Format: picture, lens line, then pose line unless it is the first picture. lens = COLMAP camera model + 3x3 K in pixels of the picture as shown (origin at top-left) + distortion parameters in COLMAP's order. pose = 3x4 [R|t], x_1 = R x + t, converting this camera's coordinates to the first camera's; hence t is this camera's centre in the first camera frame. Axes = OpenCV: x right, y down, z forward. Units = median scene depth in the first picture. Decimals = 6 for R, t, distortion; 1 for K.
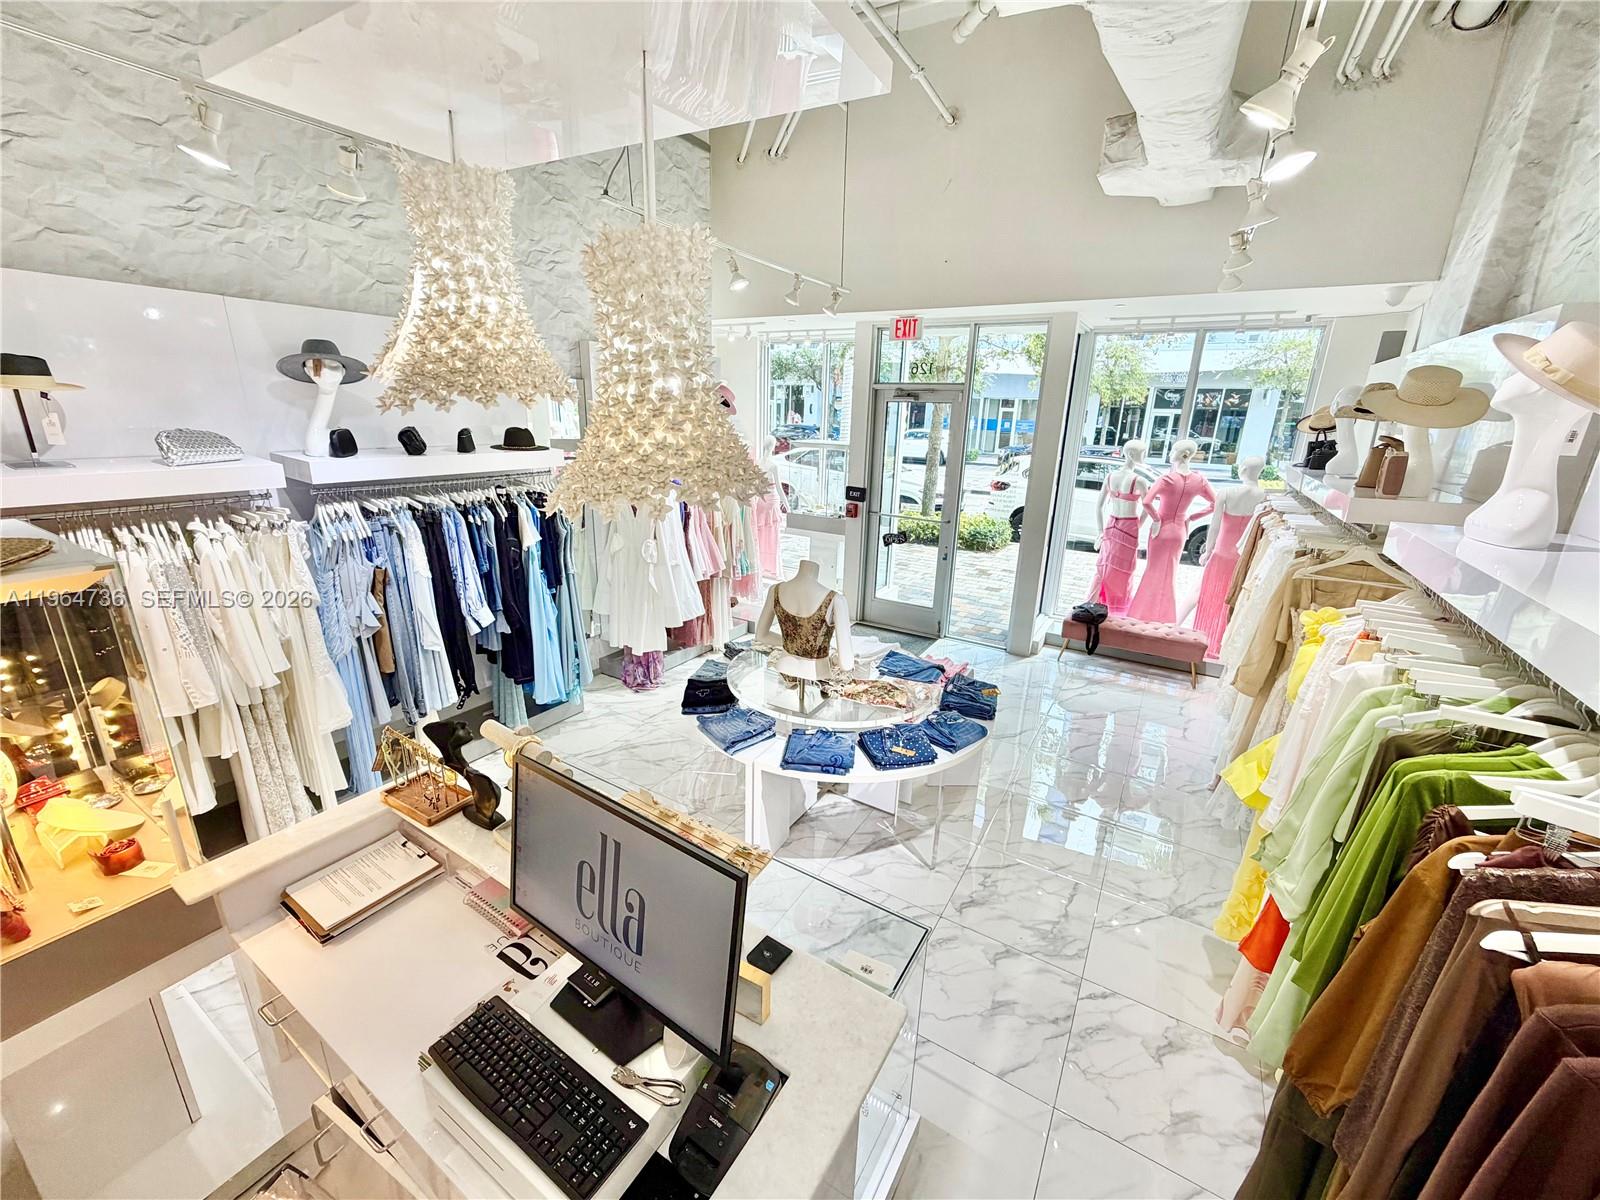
lens RADIAL K [[637.9, 0, 795.9], [0, 637.9, 601.4], [0, 0, 1]] dist [-0.000223, 0.000078]
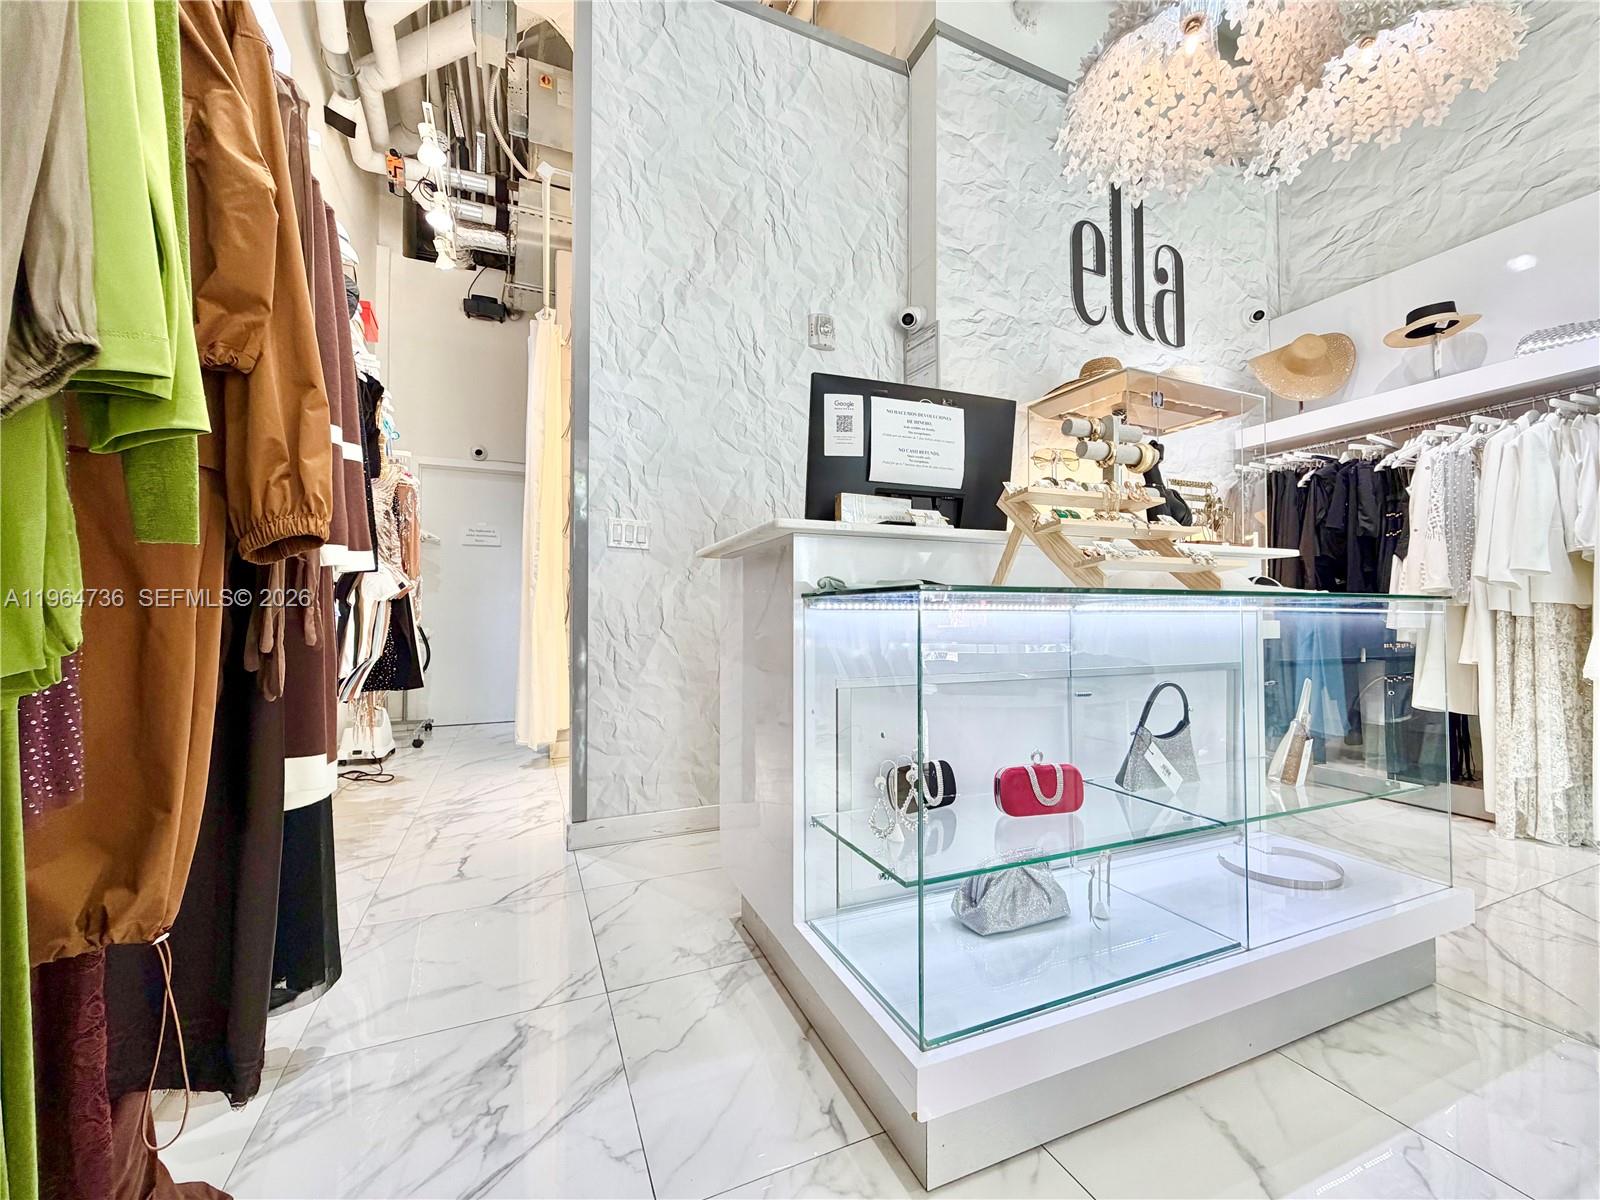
lens RADIAL K [[637.9, 0, 795.9], [0, 637.9, 601.4], [0, 0, 1]] dist [-0.000223, 0.000078]
pose [[-0.574542, -0.044320, -0.817275, 0.353256], [-0.253483, 0.959074, 0.126188, 0.230267], [0.778234, 0.279665, -0.562262, 0.589465]]
